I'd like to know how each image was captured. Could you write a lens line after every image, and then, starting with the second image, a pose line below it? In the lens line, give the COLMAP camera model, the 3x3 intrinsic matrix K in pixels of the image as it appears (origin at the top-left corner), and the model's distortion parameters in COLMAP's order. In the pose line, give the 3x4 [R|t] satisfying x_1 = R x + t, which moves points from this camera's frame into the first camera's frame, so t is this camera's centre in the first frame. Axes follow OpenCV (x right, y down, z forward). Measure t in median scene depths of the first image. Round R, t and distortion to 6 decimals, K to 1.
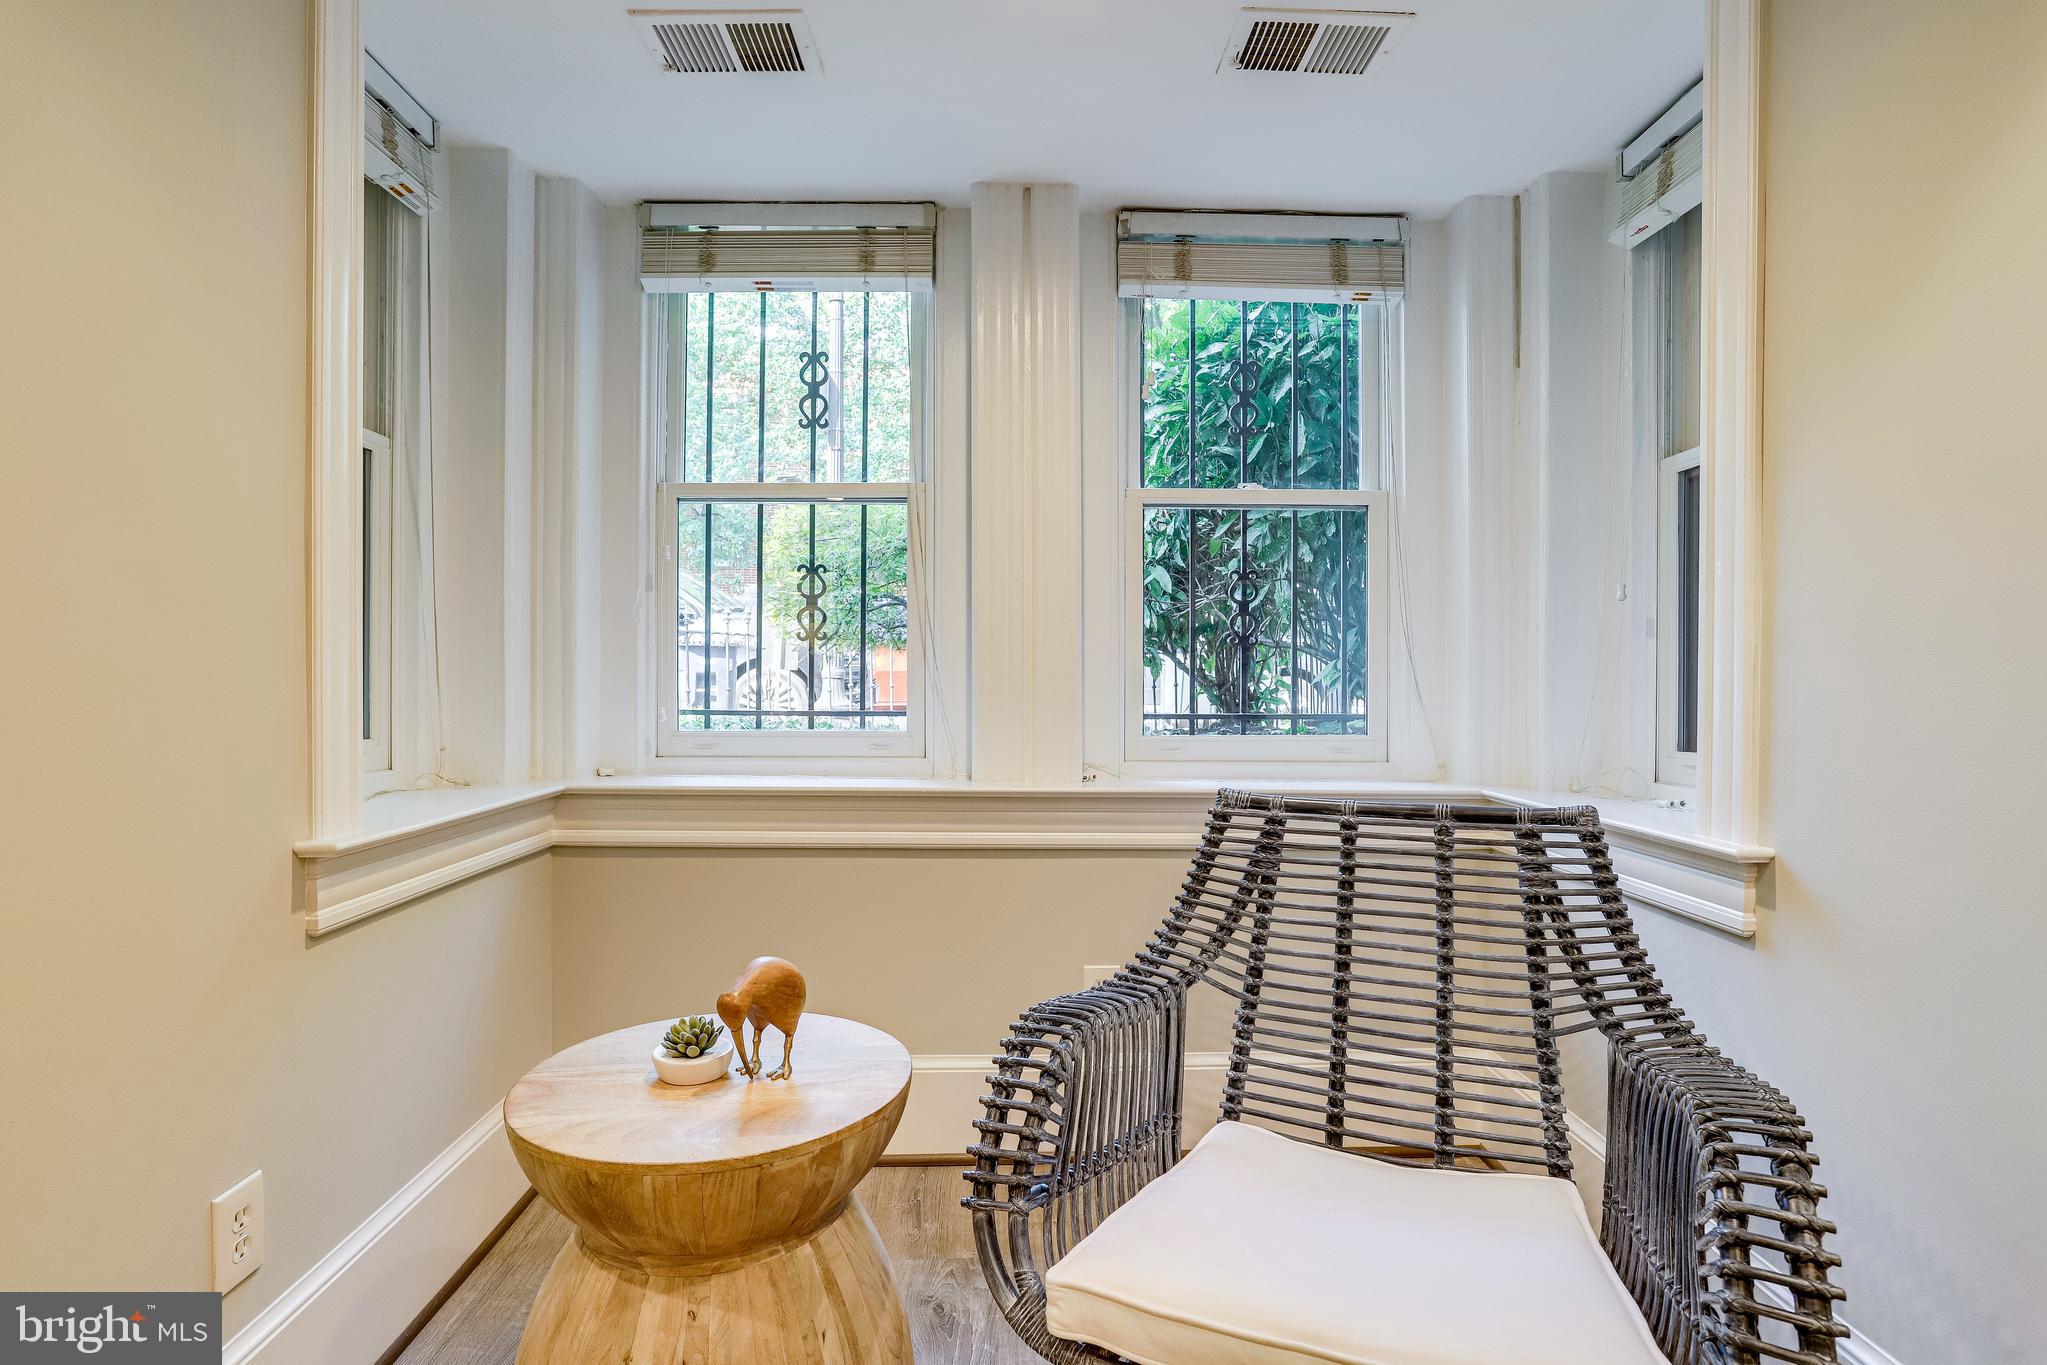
lens RADIAL K [[1010.3, 0, 1002.3], [0, 1010.3, 683.2], [0, 0, 1]] dist [-0.001282, 0.000380]
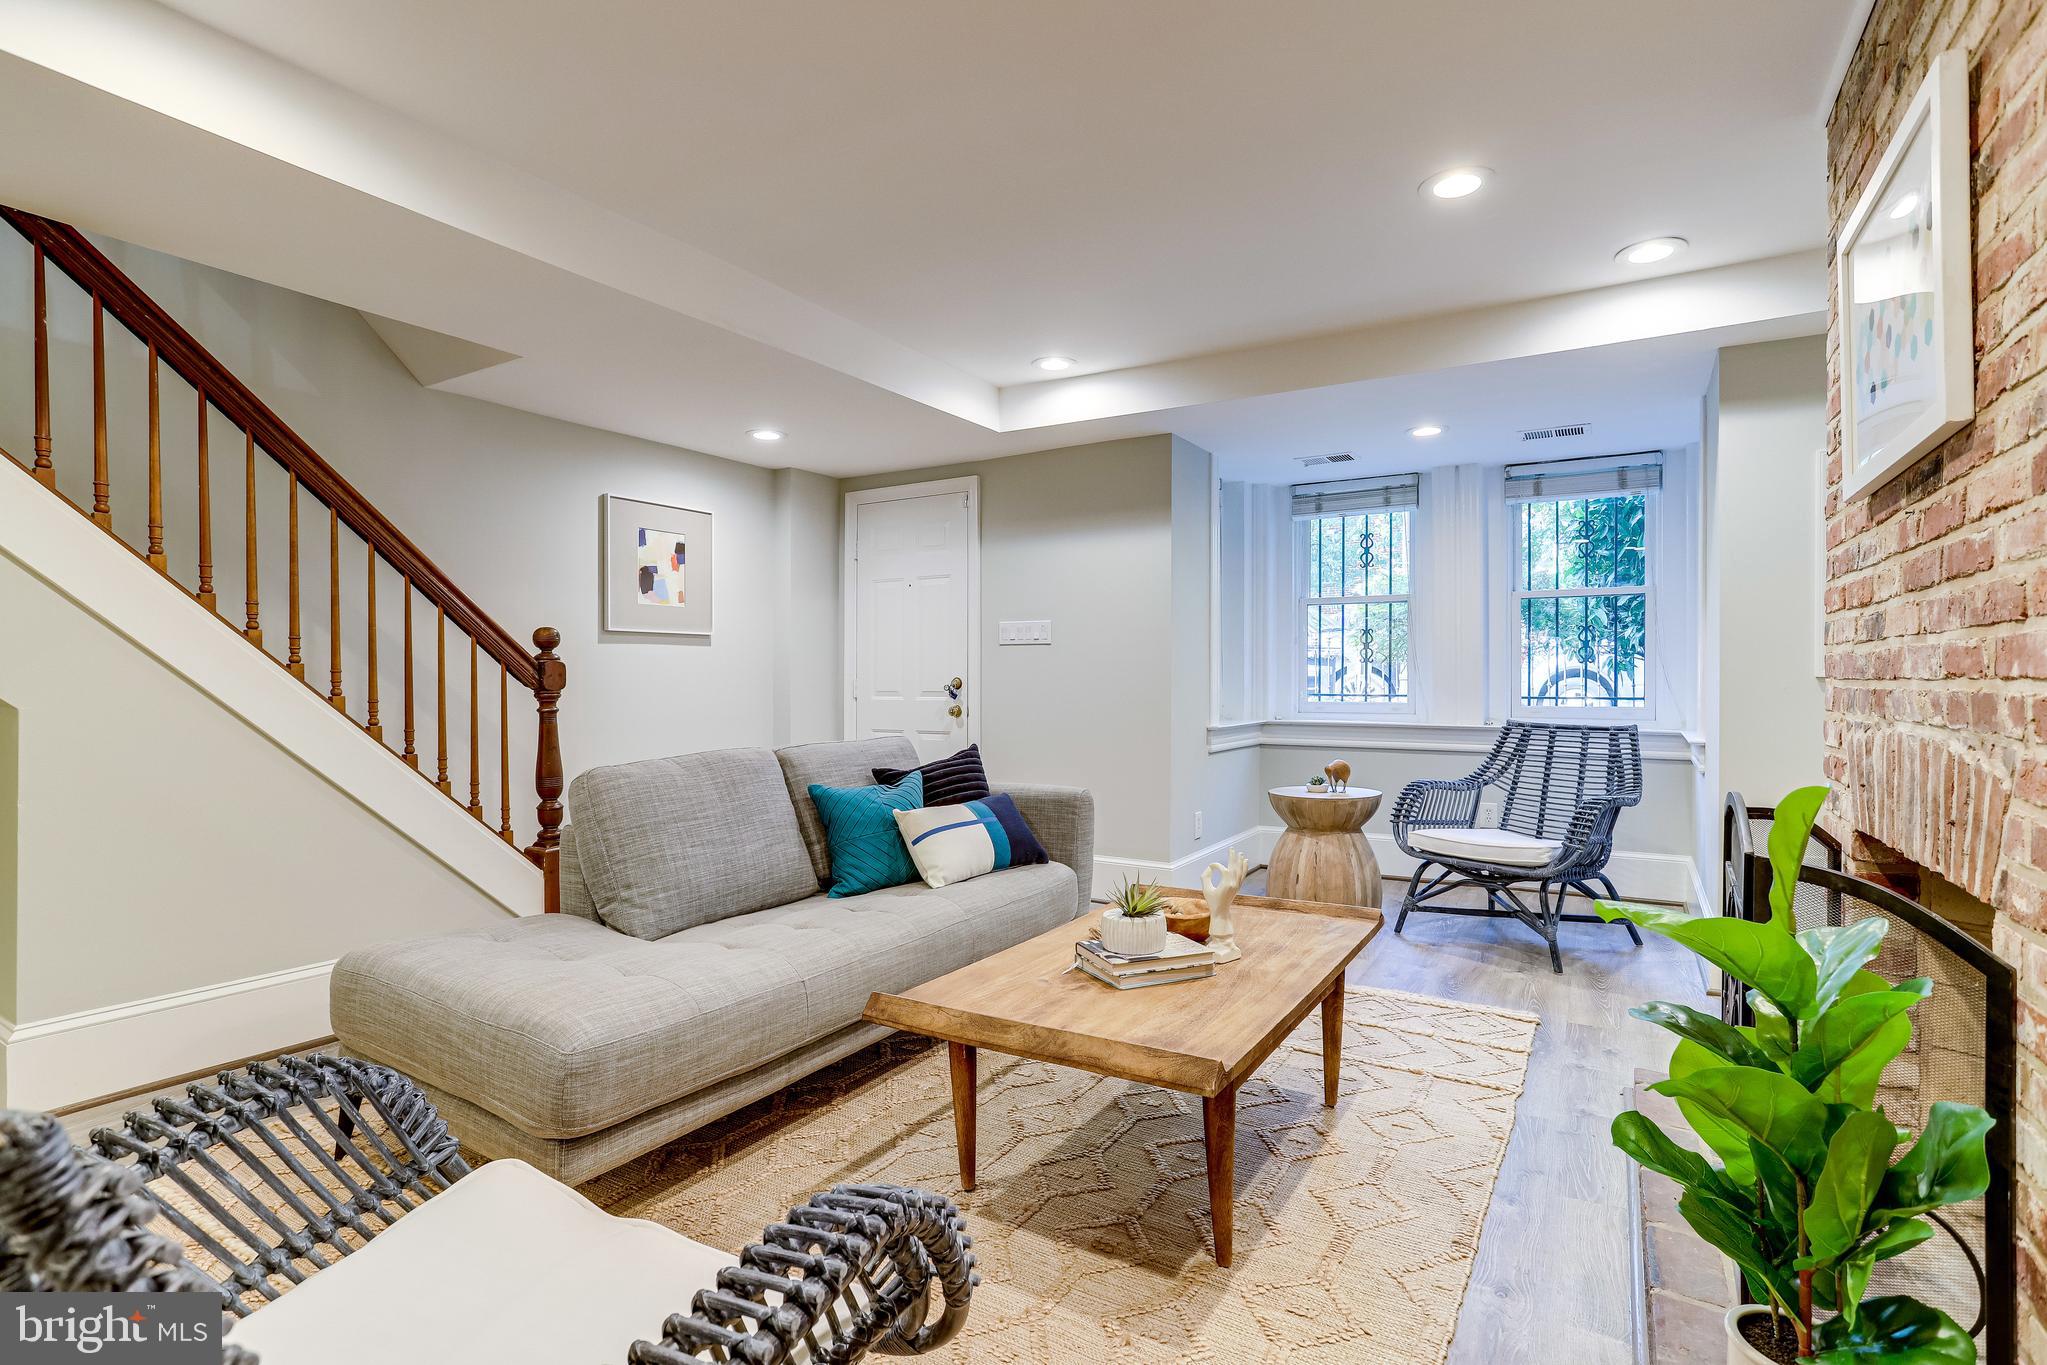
lens RADIAL K [[1010.3, 0, 1002.3], [0, 1010.3, 683.2], [0, 0, 1]] dist [-0.001282, 0.000380]
pose [[0.832344, -0.002353, -0.554254, 0.422883], [0.006158, 0.999969, 0.005003, -0.011618], [0.554225, -0.007577, 0.832332, -1.458871]]
